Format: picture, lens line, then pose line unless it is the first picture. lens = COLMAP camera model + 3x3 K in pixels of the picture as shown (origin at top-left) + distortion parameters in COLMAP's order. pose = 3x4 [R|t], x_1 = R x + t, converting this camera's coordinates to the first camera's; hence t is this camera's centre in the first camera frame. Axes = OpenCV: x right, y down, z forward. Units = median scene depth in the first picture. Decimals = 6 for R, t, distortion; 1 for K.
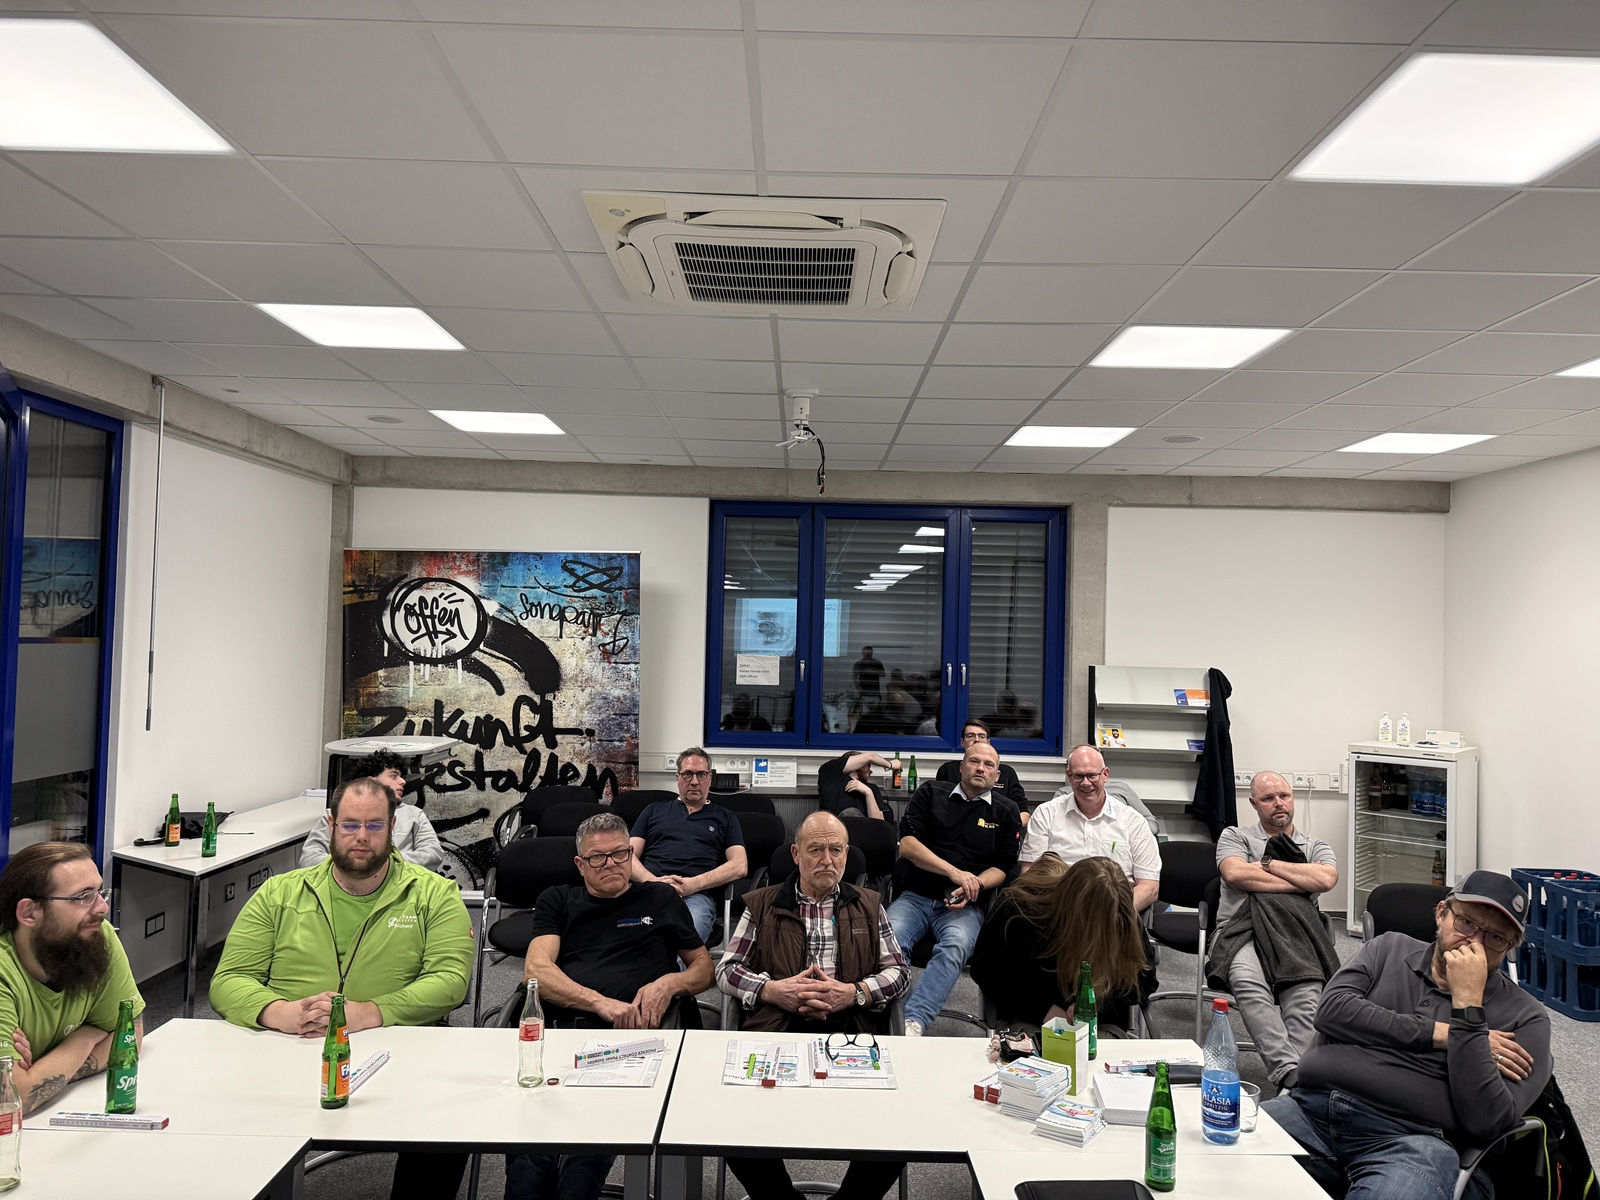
lens RADIAL K [[1104.6, 0, 797.2], [0, 1104.6, 618.2], [0, 0, 1]] dist [0.121334, -0.196950]
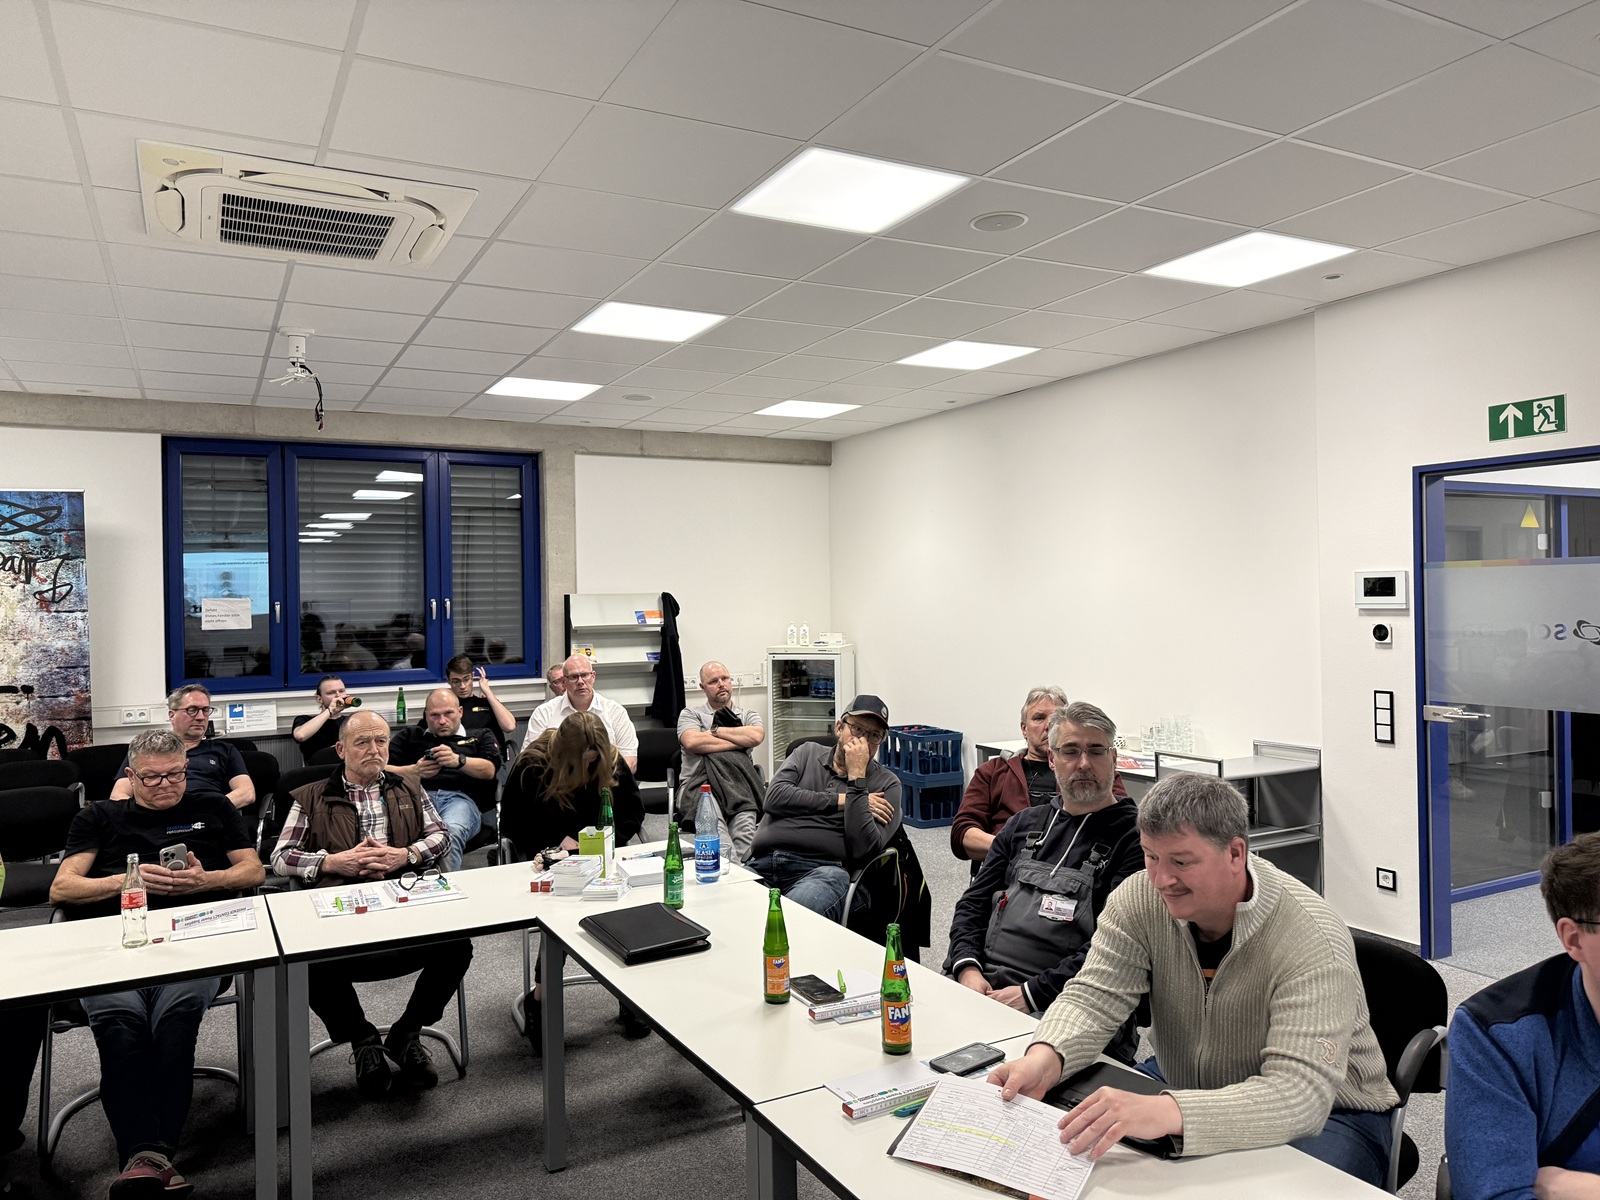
lens RADIAL K [[1097.7, 0, 779.1], [0, 1097.7, 598.7], [0, 0, 1]] dist [0.069897, -0.085239]
pose [[0.887875, -0.040261, 0.458319, -0.054714], [0.029389, 0.999092, 0.030833, 0.018718], [-0.459145, -0.013906, 0.888253, -0.091724]]
